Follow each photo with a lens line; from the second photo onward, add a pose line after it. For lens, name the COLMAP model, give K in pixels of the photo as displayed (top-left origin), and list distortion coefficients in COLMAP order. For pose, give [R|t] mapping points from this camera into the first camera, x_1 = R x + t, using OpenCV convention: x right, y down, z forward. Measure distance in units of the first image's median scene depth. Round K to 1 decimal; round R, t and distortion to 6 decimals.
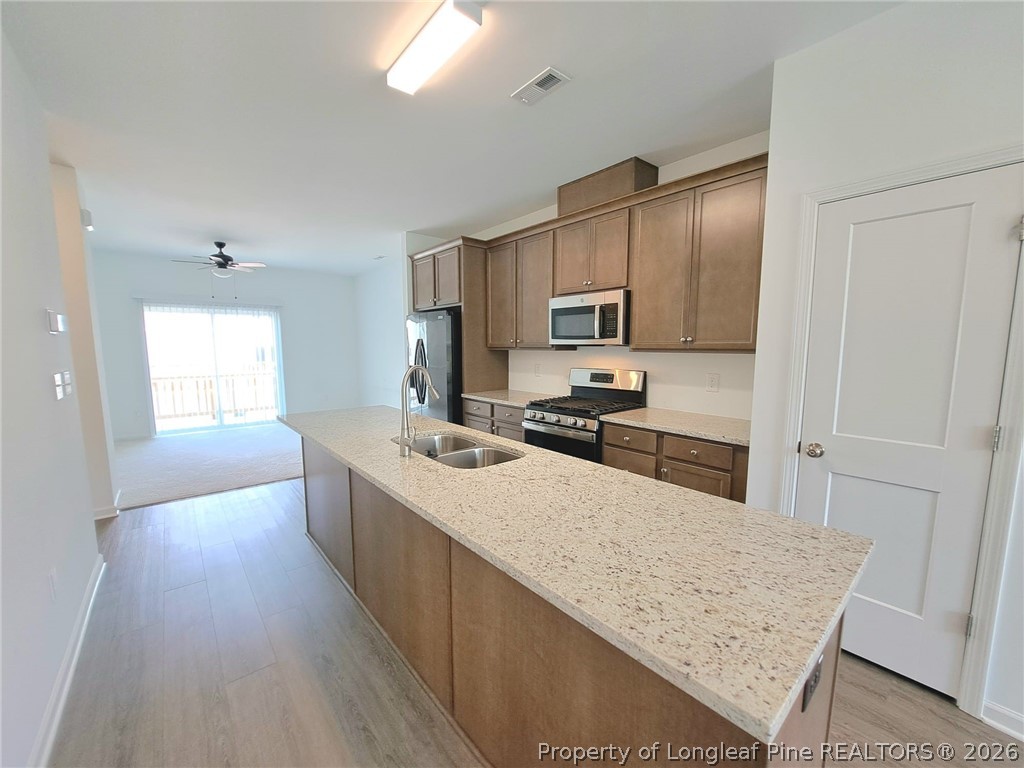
lens RADIAL K [[414.7, 0, 512.2], [0, 414.7, 394.2], [0, 0, 1]] dist [0.000592, 0.000065]
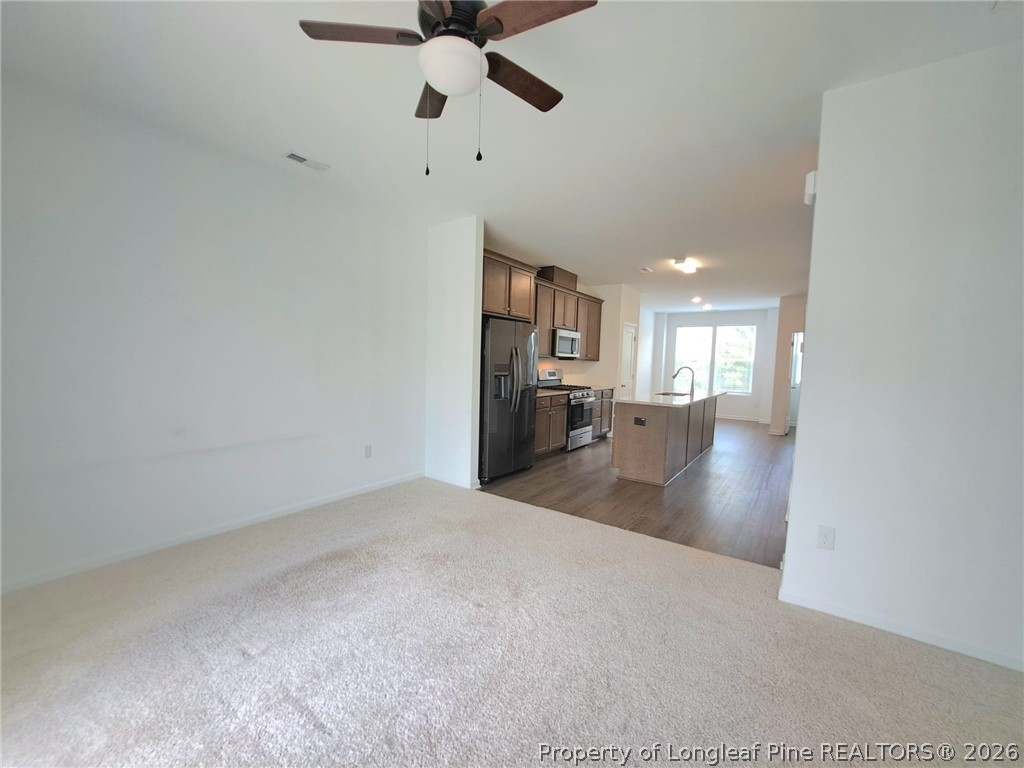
lens RADIAL K [[414.7, 0, 512.2], [0, 414.7, 394.2], [0, 0, 1]] dist [0.000592, 0.000065]
pose [[-0.257985, -0.086555, 0.962264, -1.586001], [0.084979, 0.990086, 0.111841, -0.177842], [-0.962404, 0.110625, -0.248072, 1.681410]]
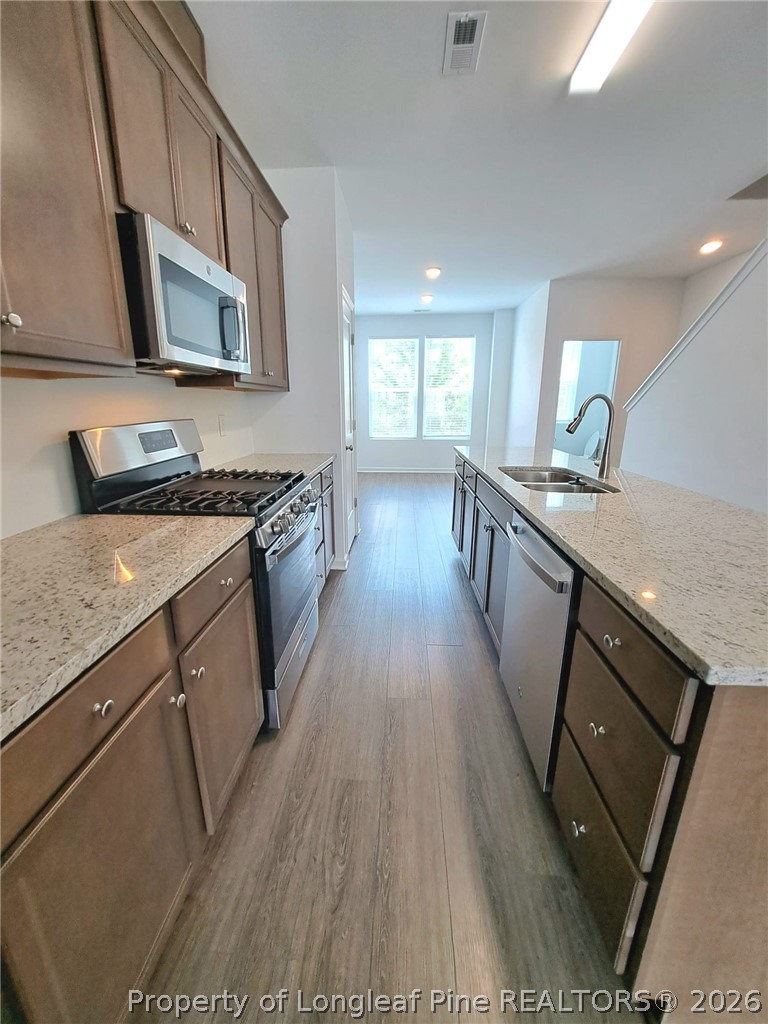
lens RADIAL K [[414.7, 0, 384.0], [0, 414.7, 512.0], [0, 0, 1]] dist [0.000592, 0.000065]
pose [[-0.738015, -0.173360, 0.652135, -0.315992], [0.079055, 0.937566, 0.338703, -0.105801], [-0.670138, 0.301522, -0.678233, 1.198491]]
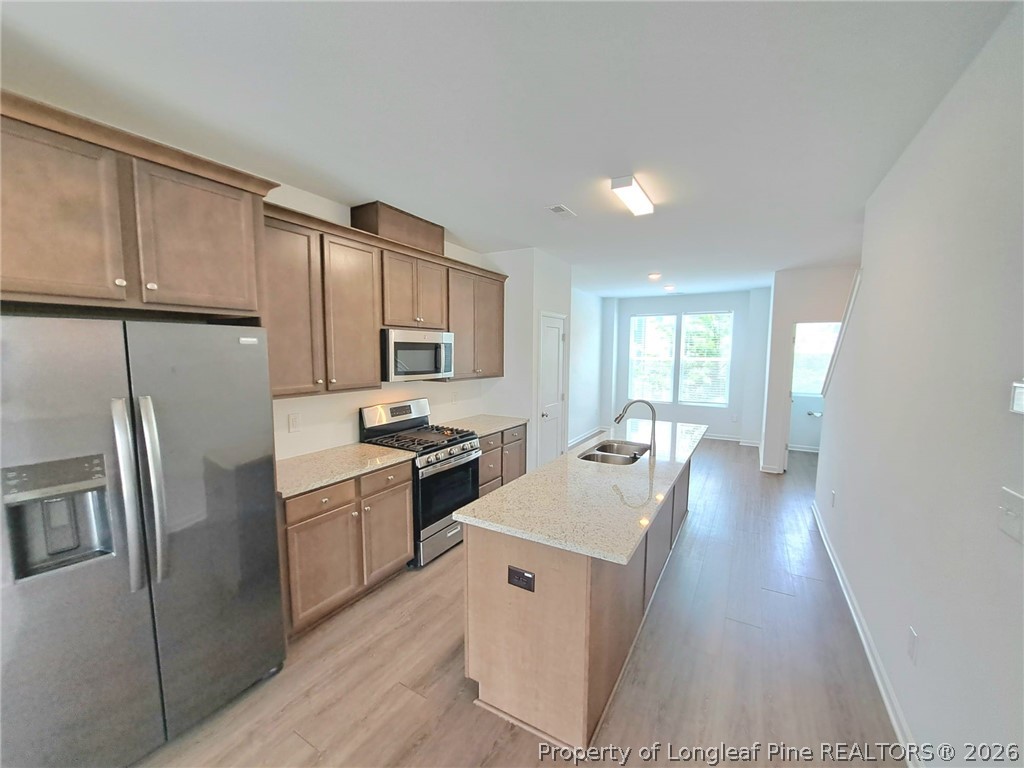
lens RADIAL K [[414.7, 0, 512.2], [0, 414.7, 394.2], [0, 0, 1]] dist [0.000592, 0.000065]
pose [[-0.341968, -0.099799, 0.934397, -0.837722], [0.105440, 0.983990, 0.143684, -0.200278], [-0.933777, 0.147658, -0.325970, 1.088783]]
